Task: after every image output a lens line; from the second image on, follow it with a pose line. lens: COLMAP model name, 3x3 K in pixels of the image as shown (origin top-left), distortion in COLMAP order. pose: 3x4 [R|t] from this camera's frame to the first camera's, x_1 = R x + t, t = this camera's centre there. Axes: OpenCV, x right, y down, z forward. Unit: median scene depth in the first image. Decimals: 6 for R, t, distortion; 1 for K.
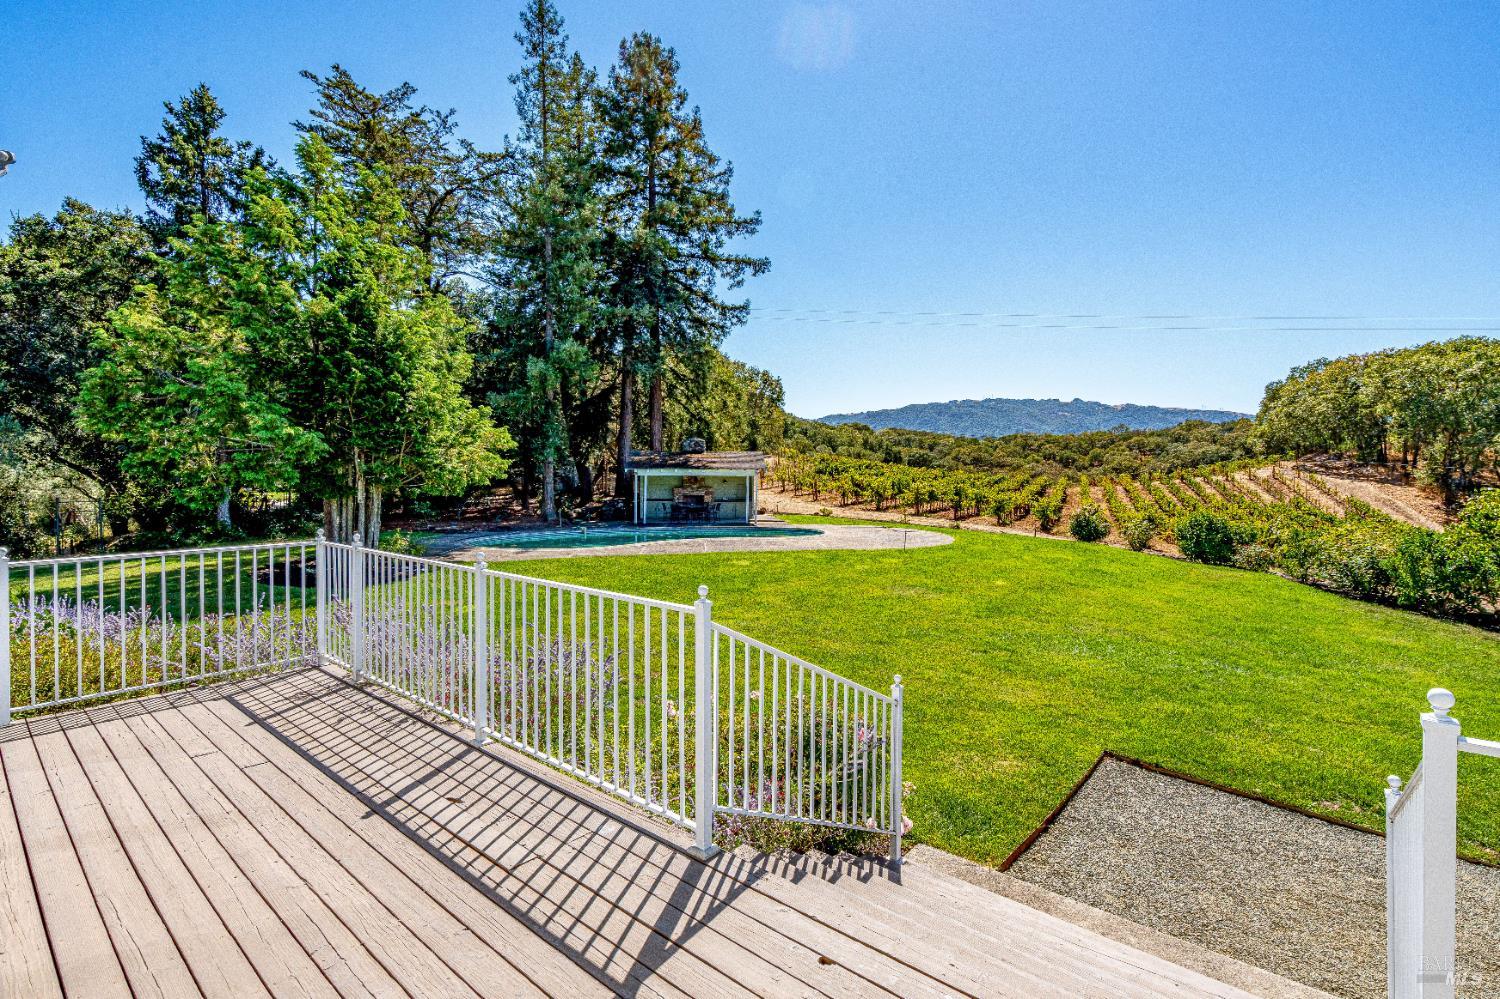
lens RADIAL K [[684.7, 0, 750.0], [0, 684.7, 499.5], [0, 0, 1]] dist [-0.000837, -0.000366]
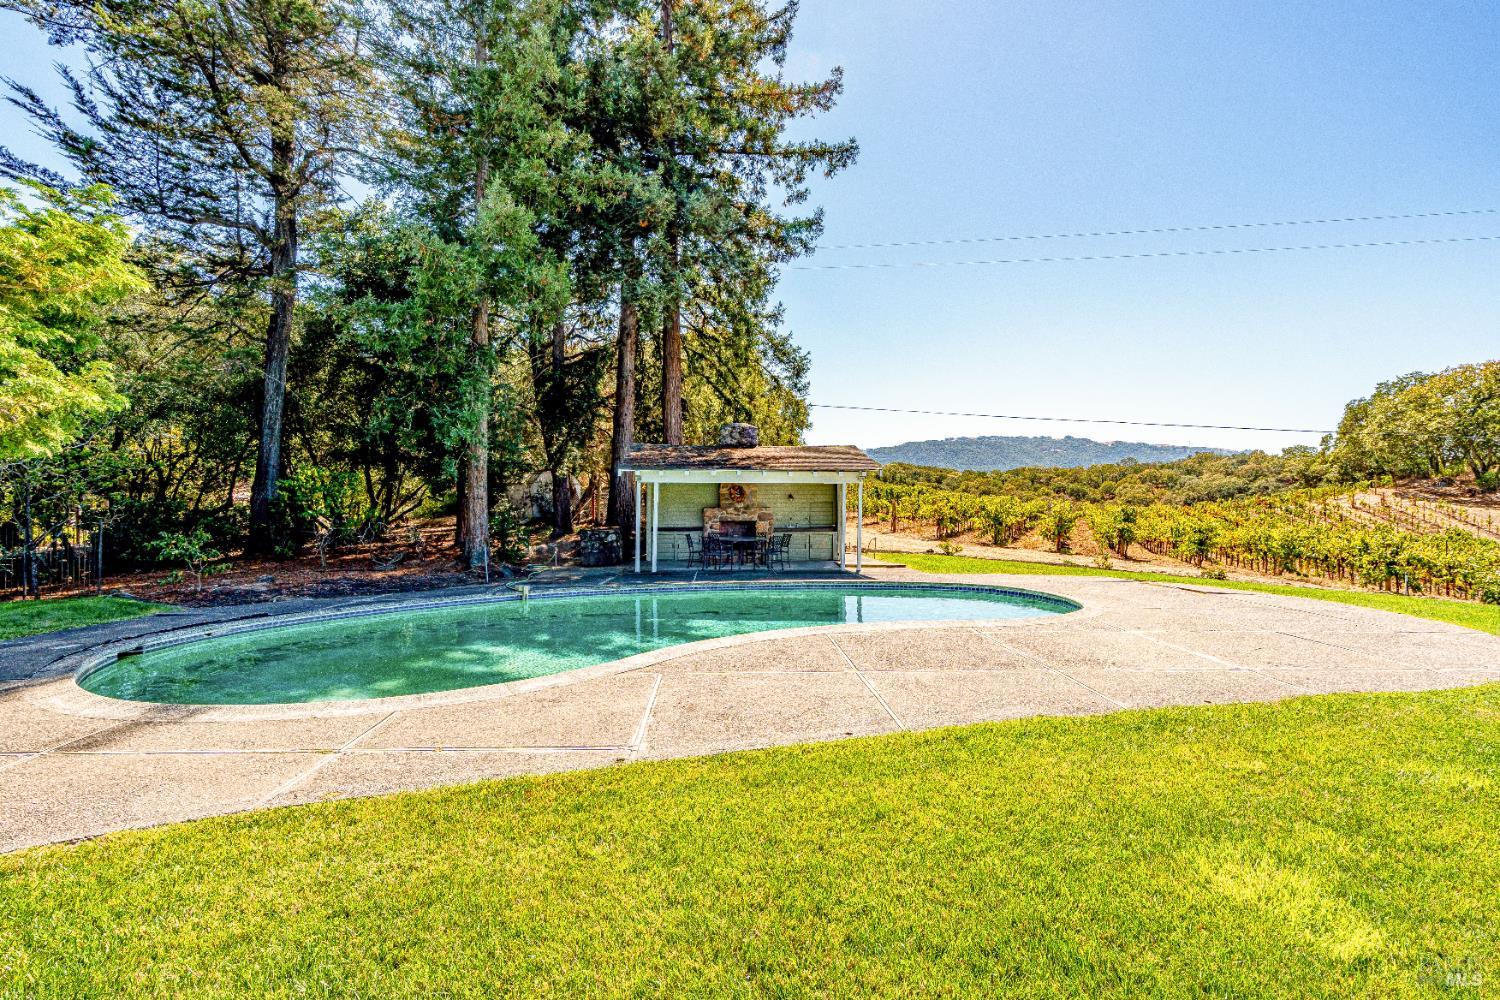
lens RADIAL K [[669.6, 0, 756.4], [0, 669.6, 490.5], [0, 0, 1]] dist [0.000565, 0.000192]
pose [[0.999987, -0.001888, 0.004789, -0.058292], [0.002194, 0.997899, -0.064749, 0.004072], [-0.004657, 0.064758, 0.997890, 0.361600]]
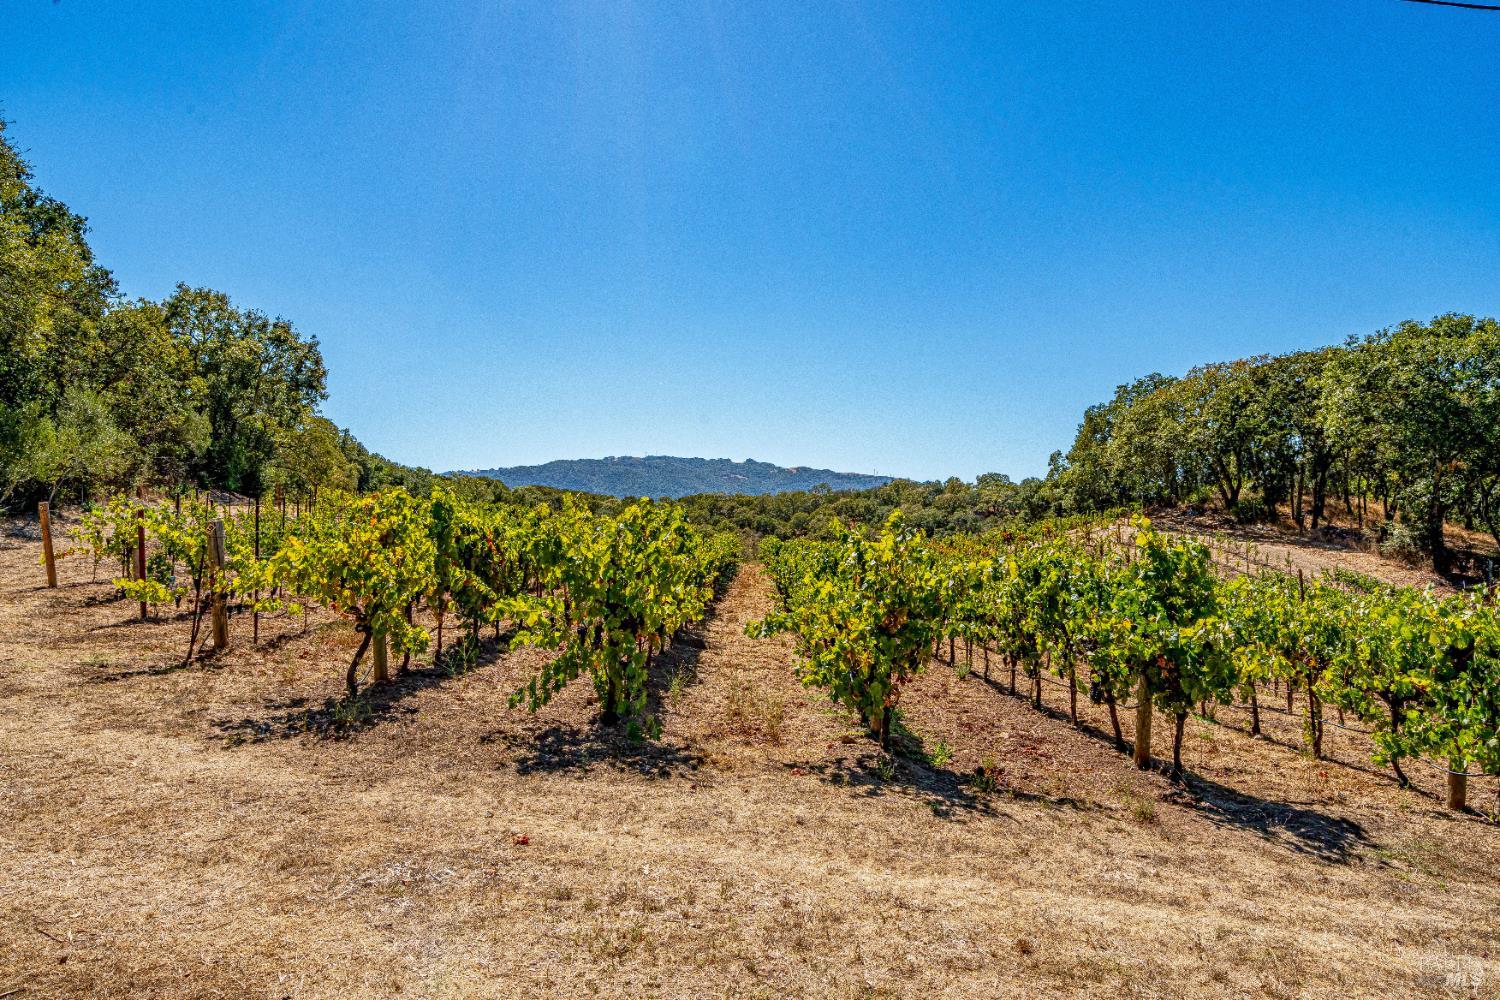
lens RADIAL K [[905.0, 0, 751.2], [0, 905.0, 466.8], [0, 0, 1]] dist [0.000535, 0.000180]
pose [[0.904300, 0.027327, 0.426022, 0.136549], [0.027515, 0.992143, -0.122044, -0.015793], [-0.426010, 0.122087, 0.896443, 0.864498]]
